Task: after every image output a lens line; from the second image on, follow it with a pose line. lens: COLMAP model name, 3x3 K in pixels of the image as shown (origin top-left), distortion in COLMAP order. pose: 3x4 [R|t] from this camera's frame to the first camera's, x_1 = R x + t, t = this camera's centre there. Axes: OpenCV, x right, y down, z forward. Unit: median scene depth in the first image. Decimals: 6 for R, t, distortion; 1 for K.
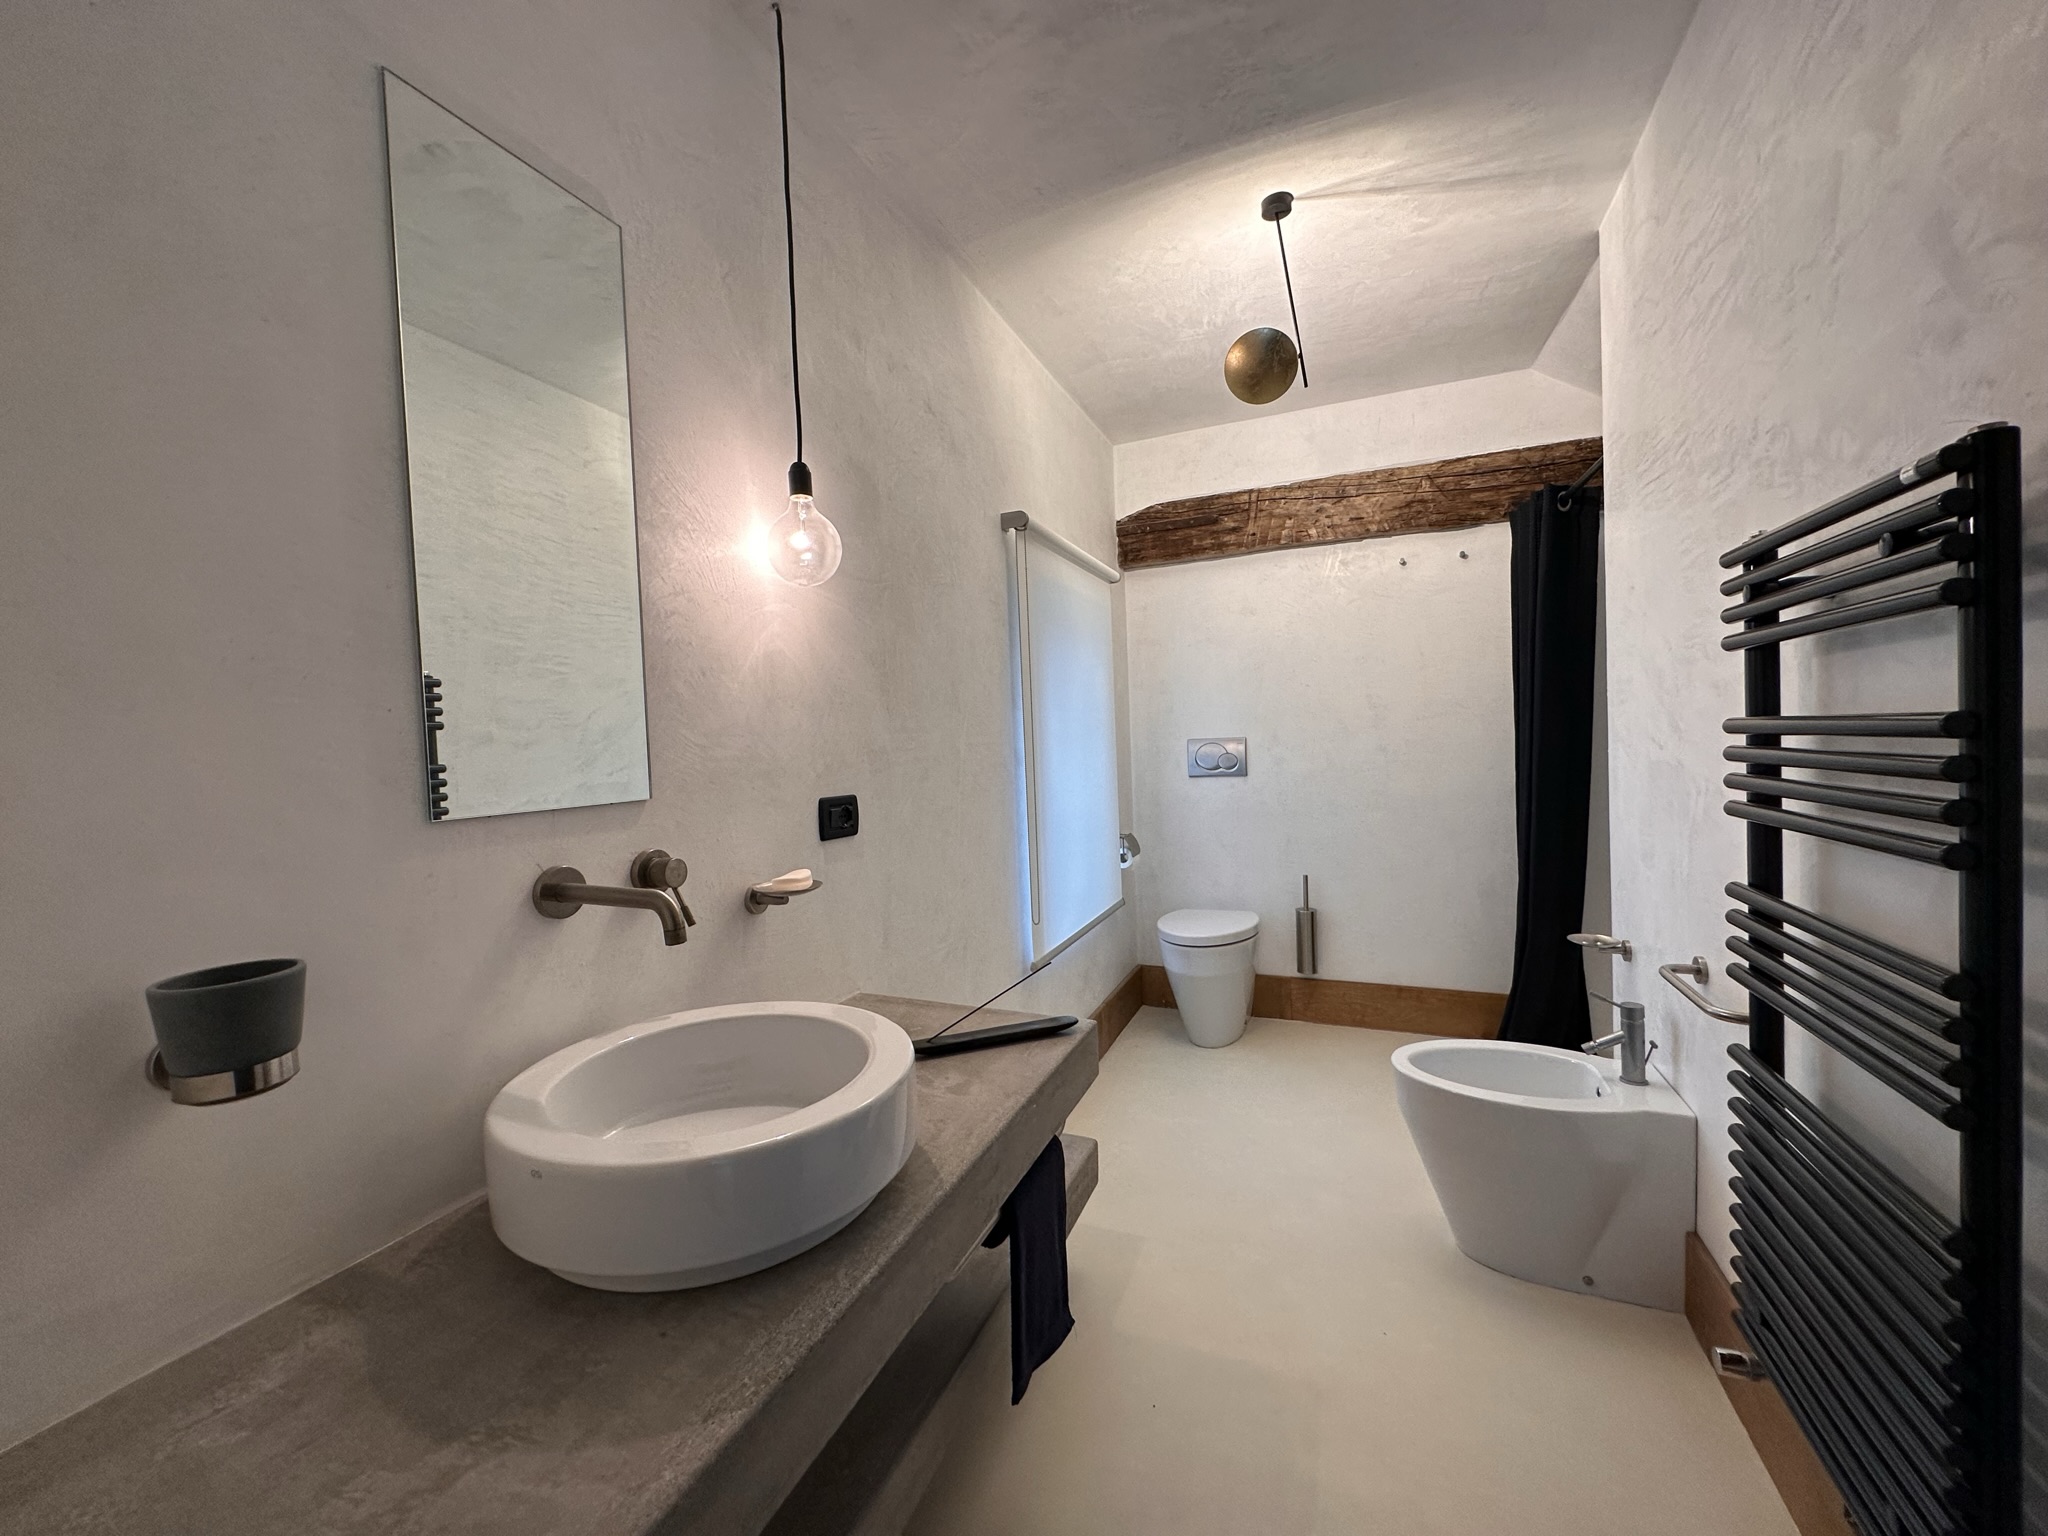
lens RADIAL K [[815.6, 0, 1023.3], [0, 815.6, 766.8], [0, 0, 1]] dist [-0.002239, 0.000348]
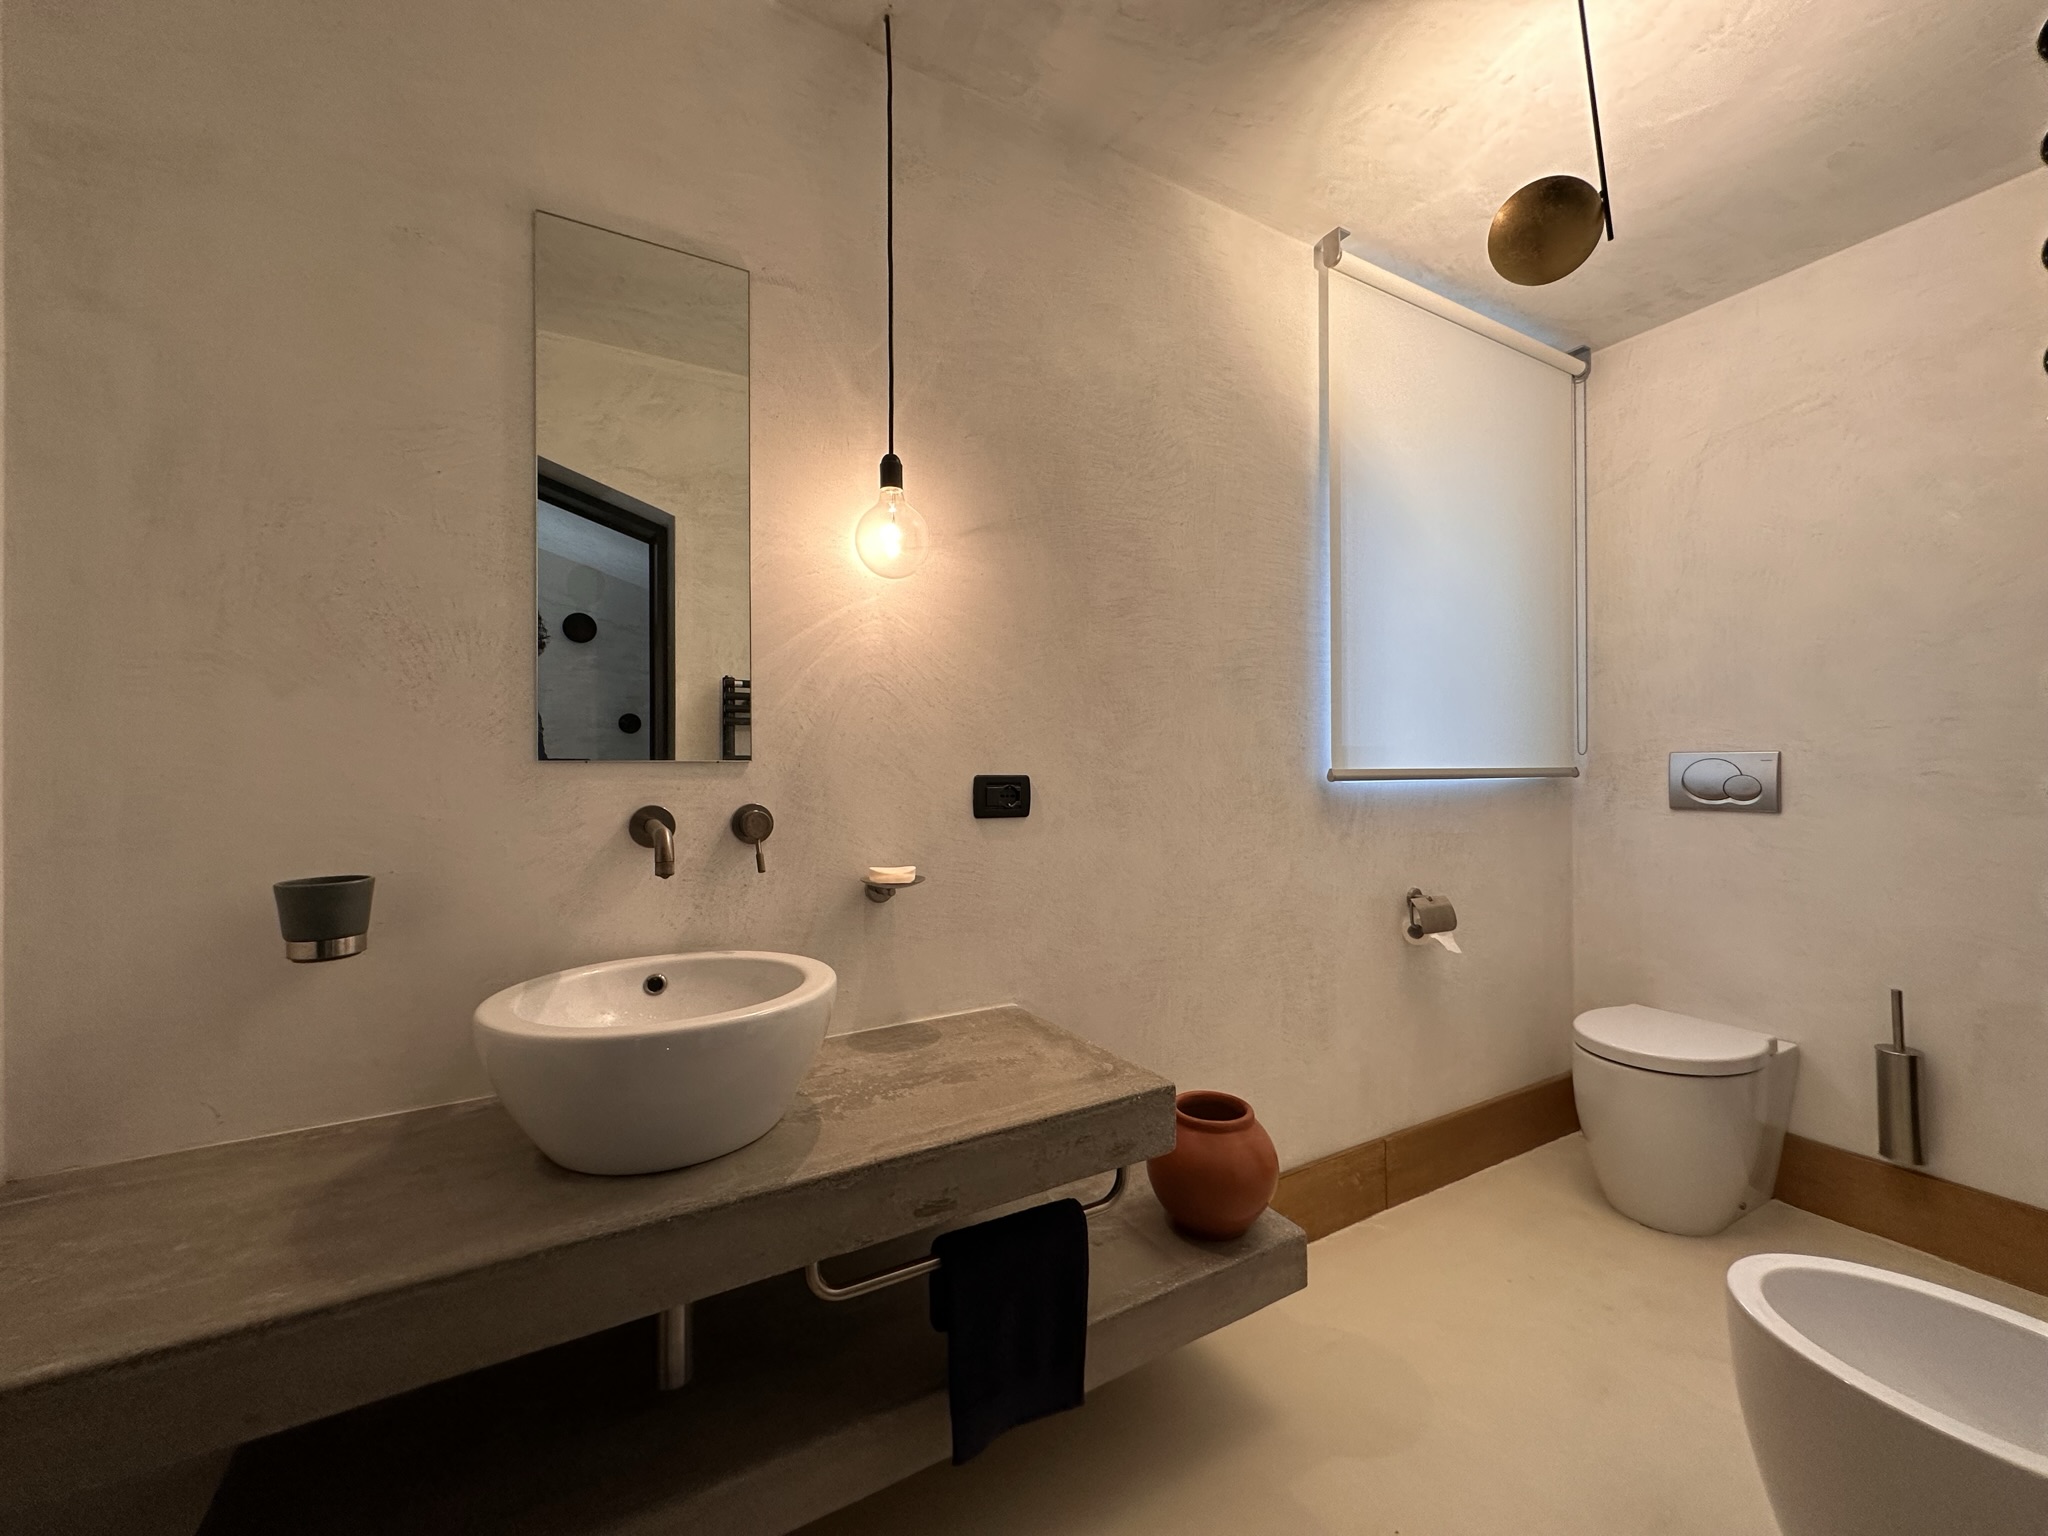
lens RADIAL K [[815.6, 0, 1023.3], [0, 815.6, 766.8], [0, 0, 1]] dist [-0.002239, 0.000348]
pose [[0.778414, 0.023887, -0.627297, 0.470458], [-0.039981, 0.999133, -0.011567, 0.013003], [0.626477, 0.034084, 0.778694, 0.325581]]
